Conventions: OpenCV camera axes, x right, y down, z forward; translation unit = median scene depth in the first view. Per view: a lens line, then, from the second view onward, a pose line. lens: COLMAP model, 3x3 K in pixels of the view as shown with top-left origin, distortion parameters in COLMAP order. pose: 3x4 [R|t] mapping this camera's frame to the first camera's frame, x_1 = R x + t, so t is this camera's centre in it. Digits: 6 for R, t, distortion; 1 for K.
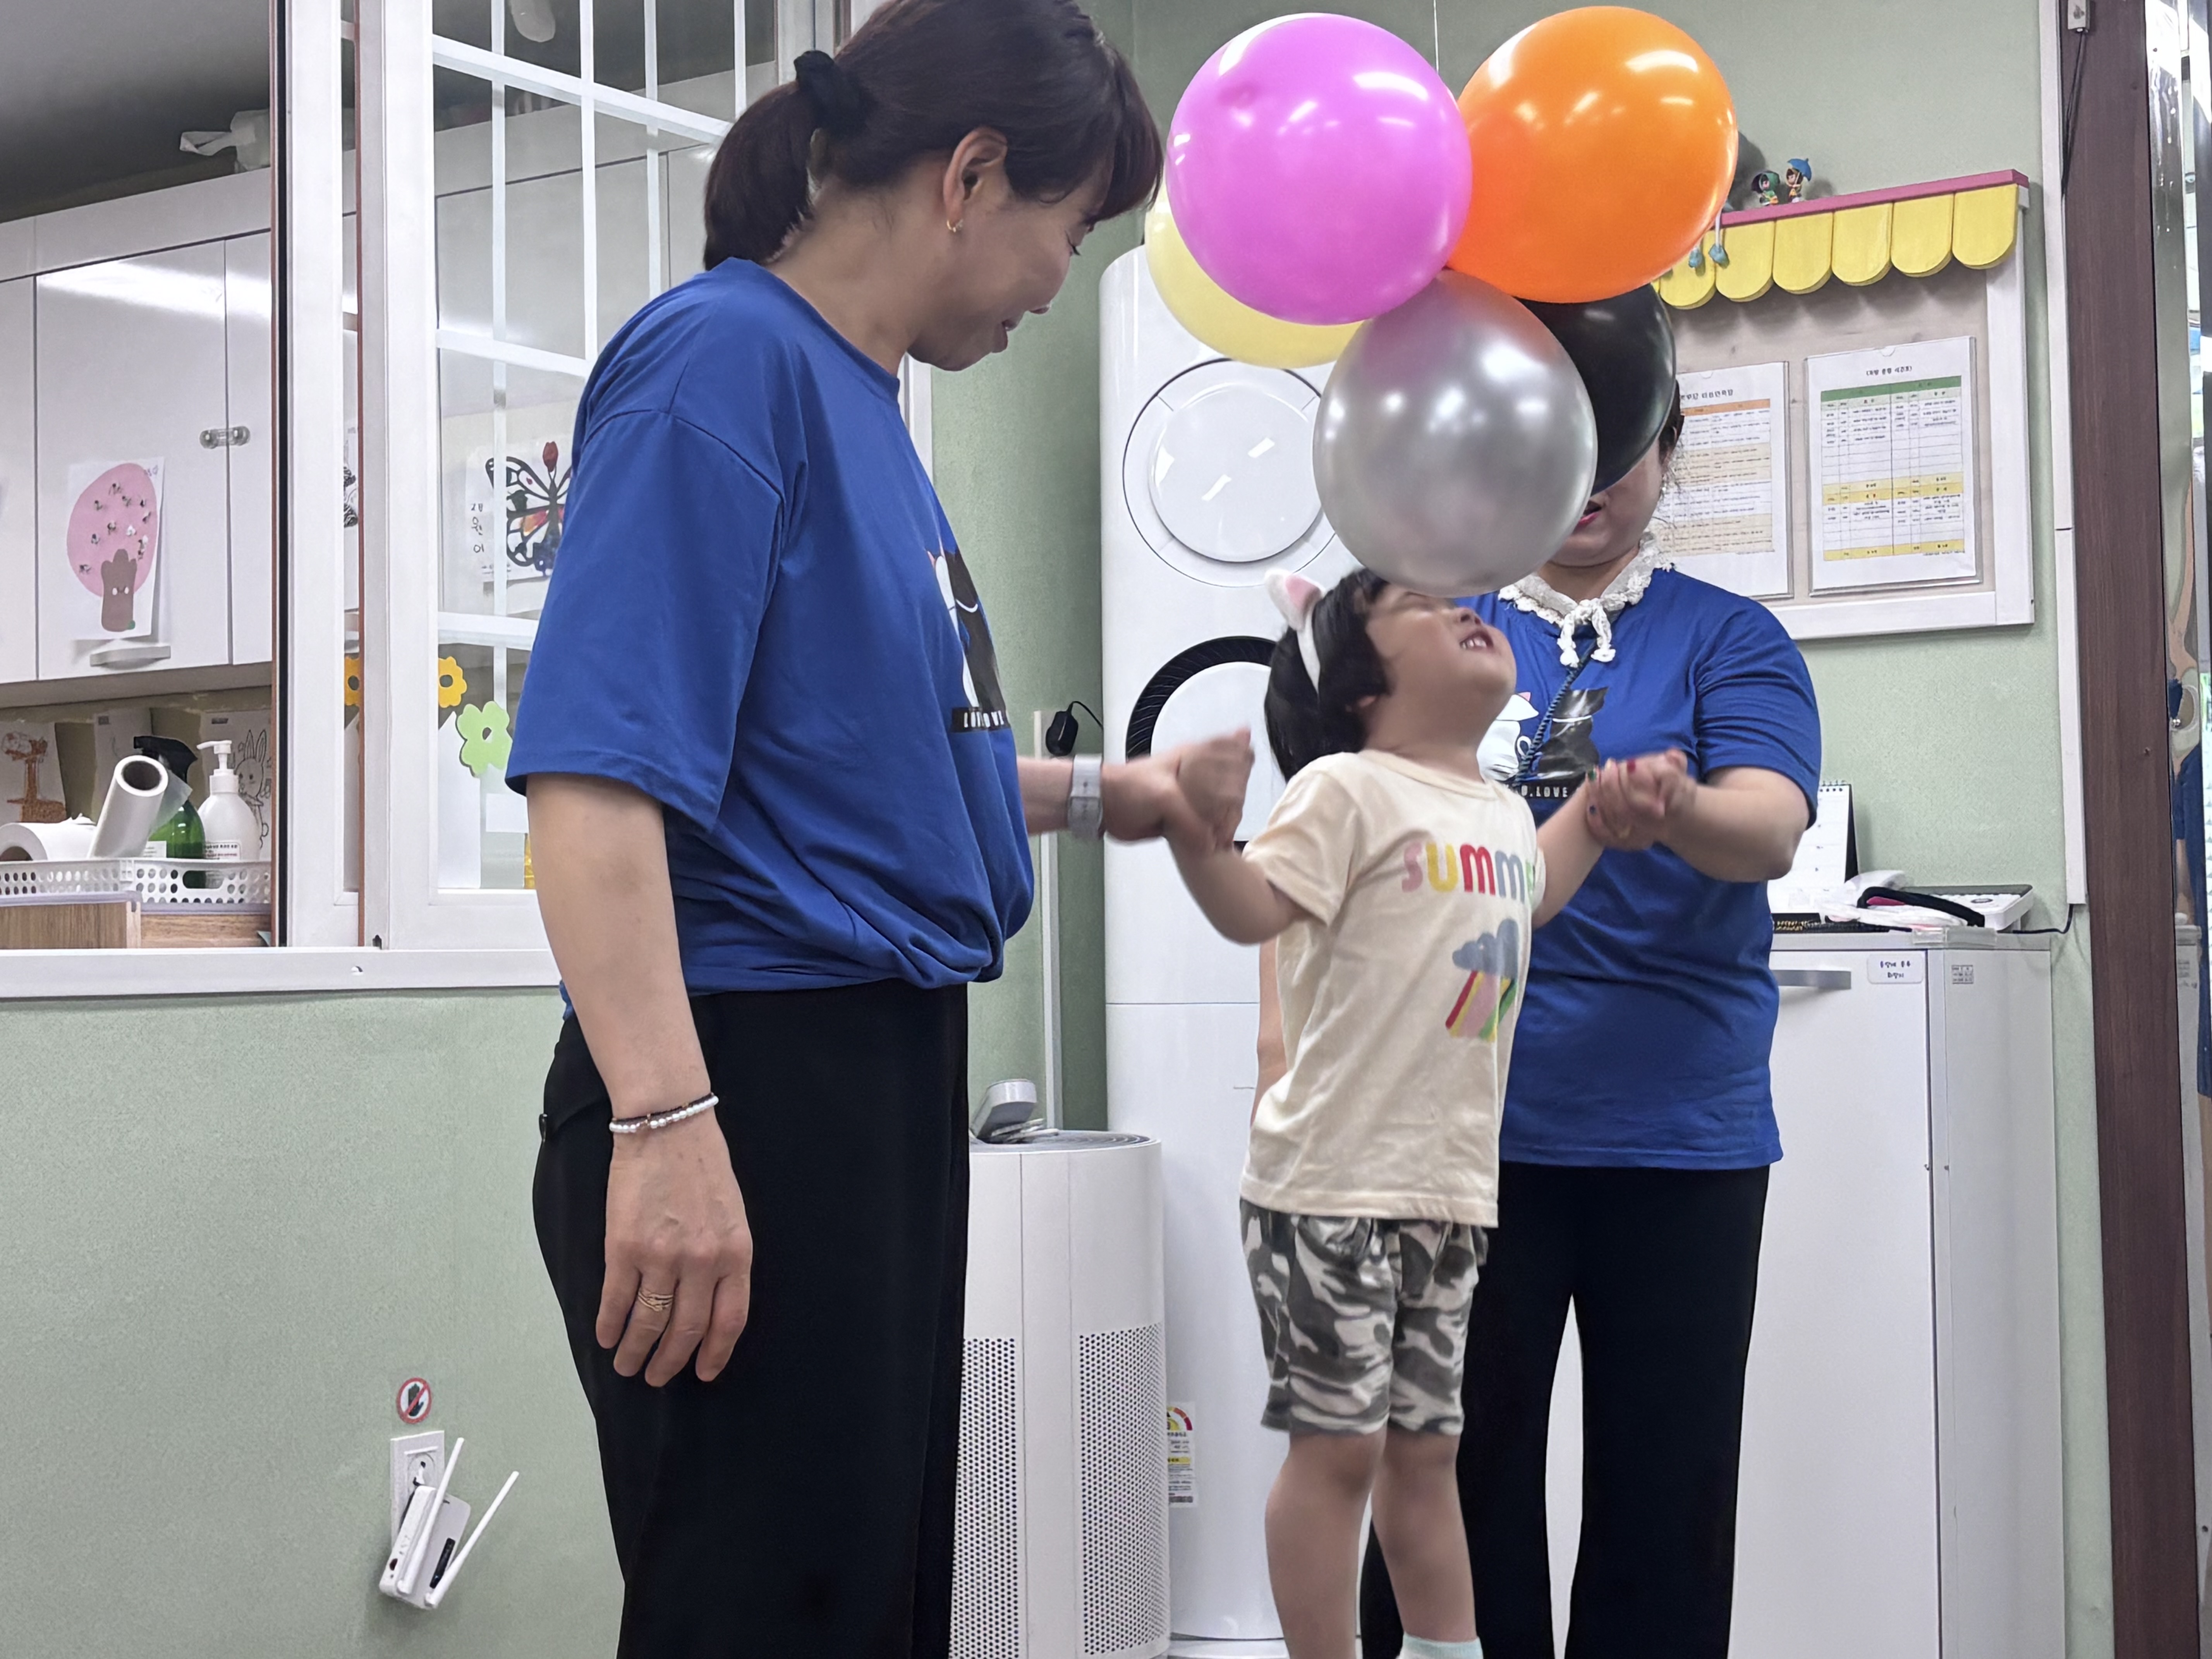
lens RADIAL K [[3250.8, 0, 1104.8], [0, 3250.8, 830.4], [0, 0, 1]] dist [0.046389, 0.000000]
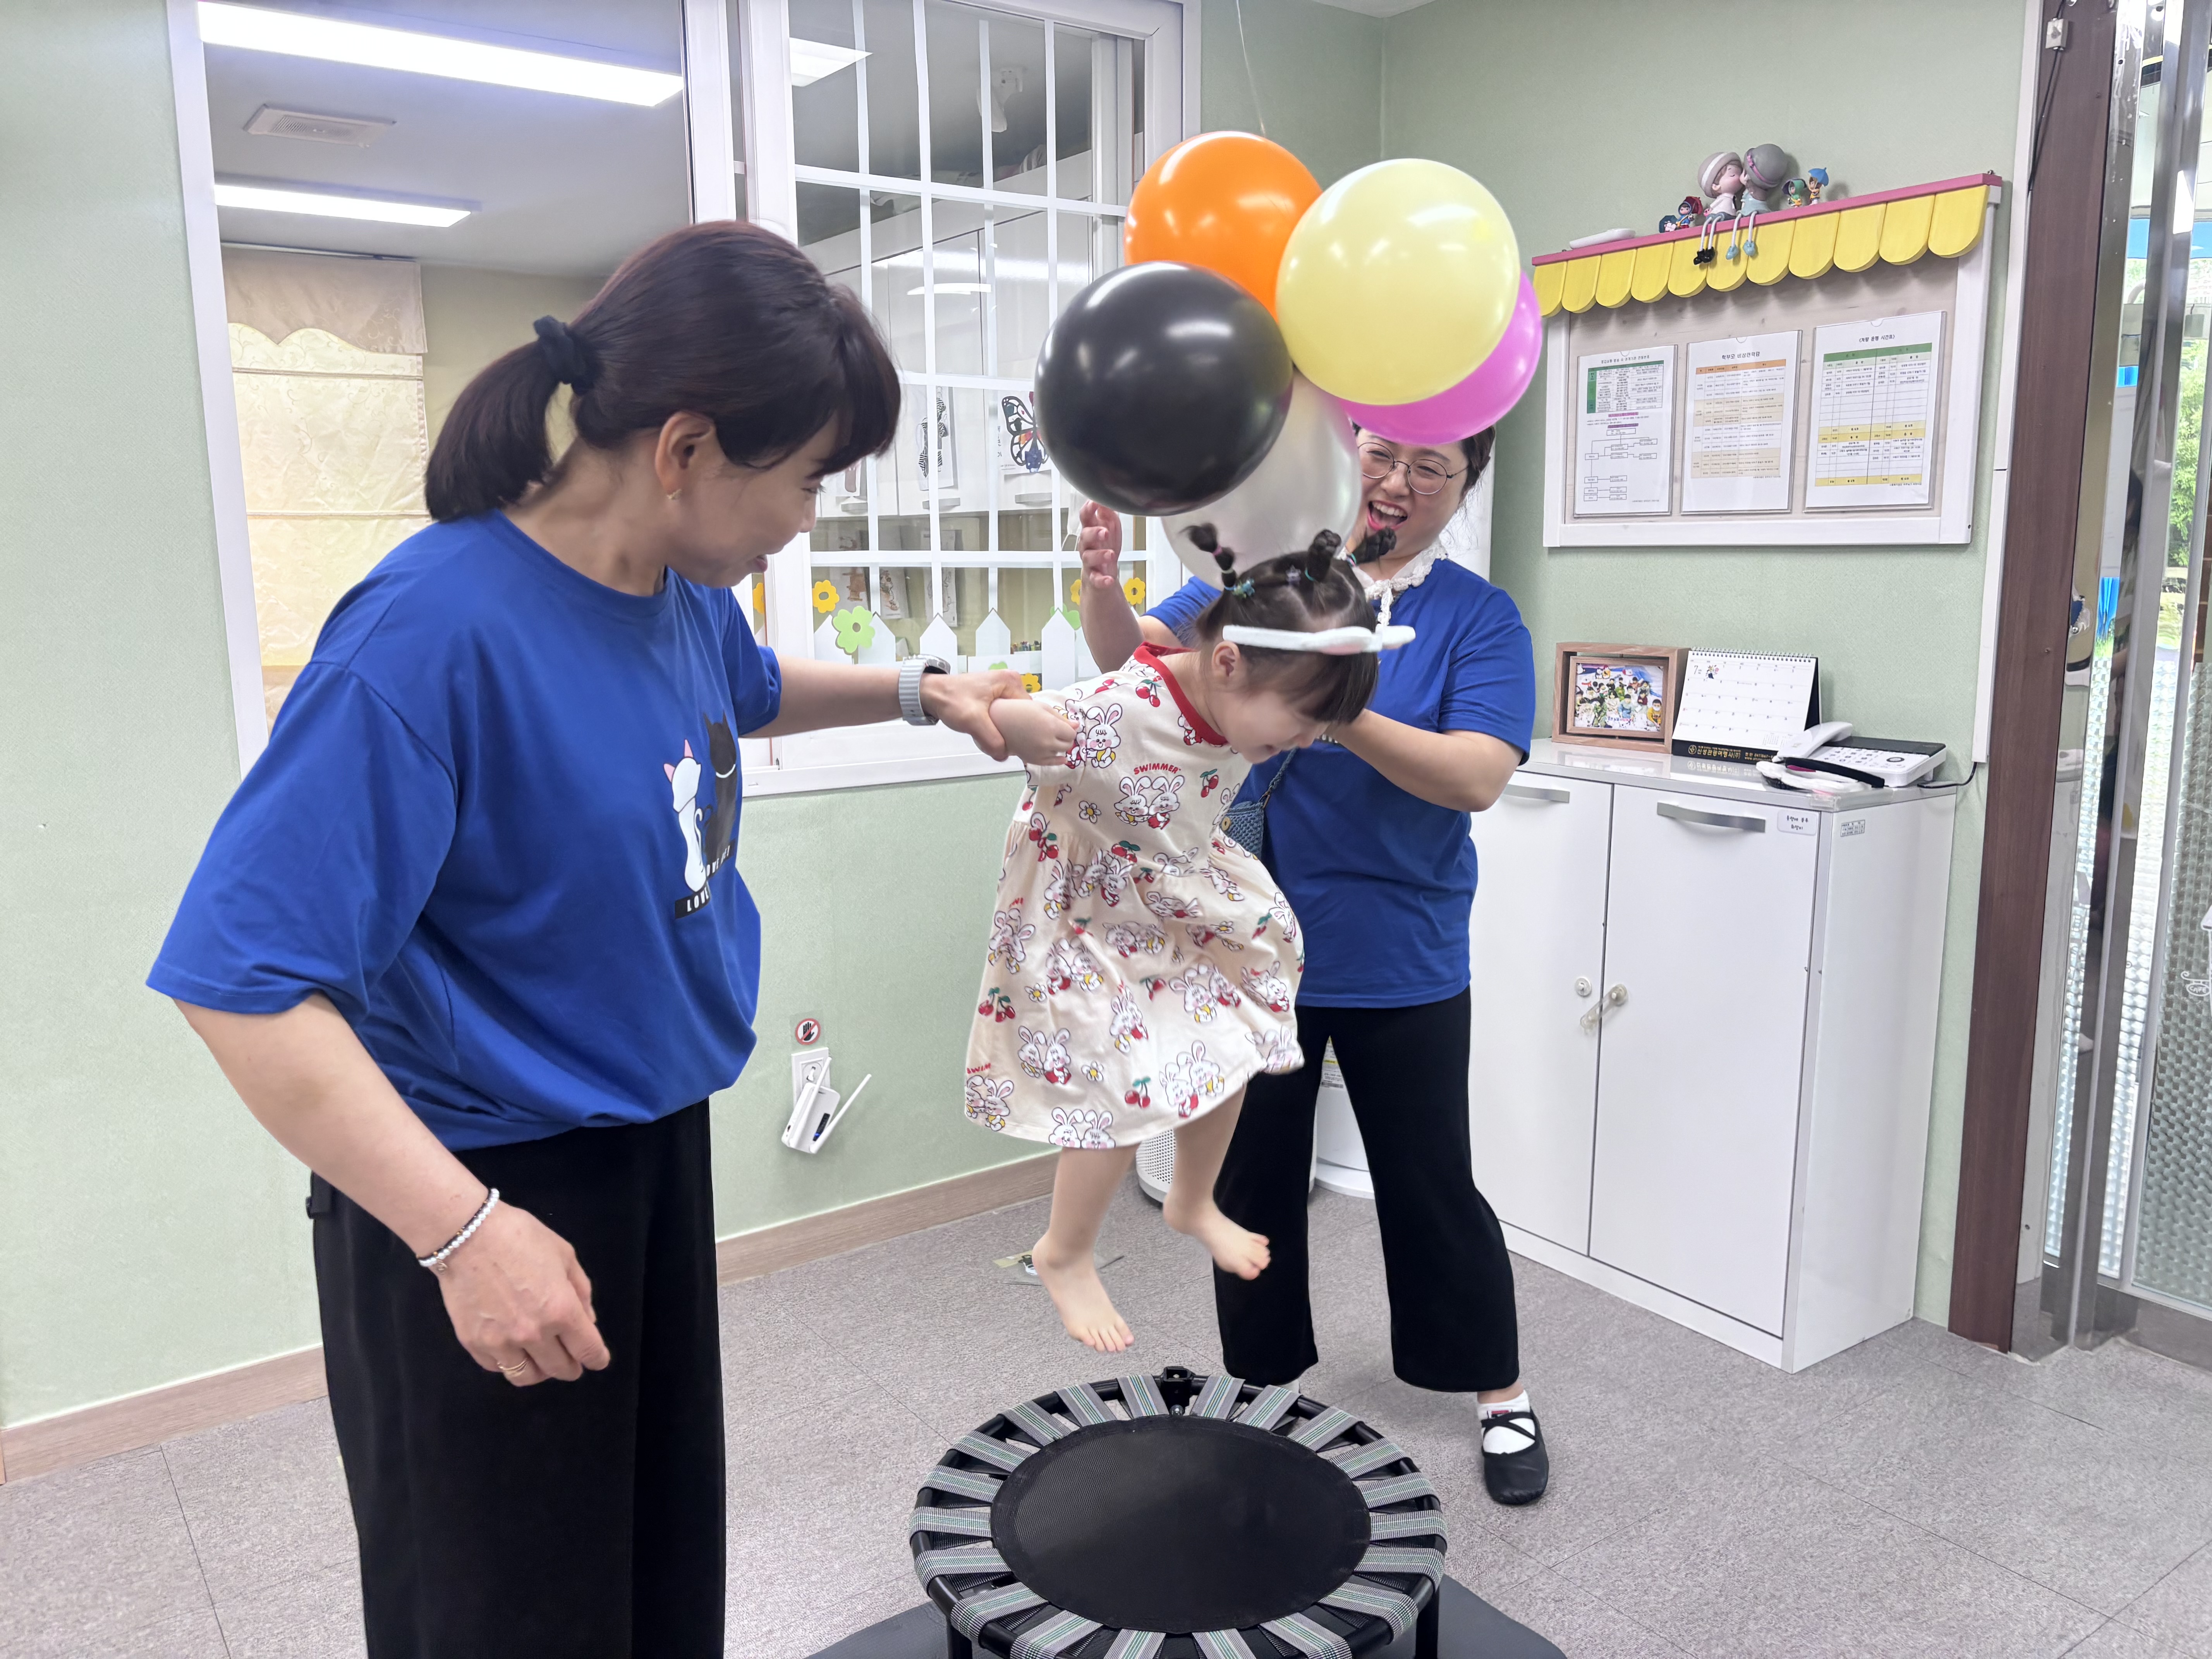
lens RADIAL K [[1639.5, 0, 1100.9], [0, 1639.5, 828.8], [0, 0, 1]] dist [0.041929, -0.042016]
pose [[0.941665, 0.061242, -0.330933, 0.182125], [0.009650, 0.977987, 0.208442, -0.091572], [0.336414, -0.199476, 0.920345, 0.255716]]
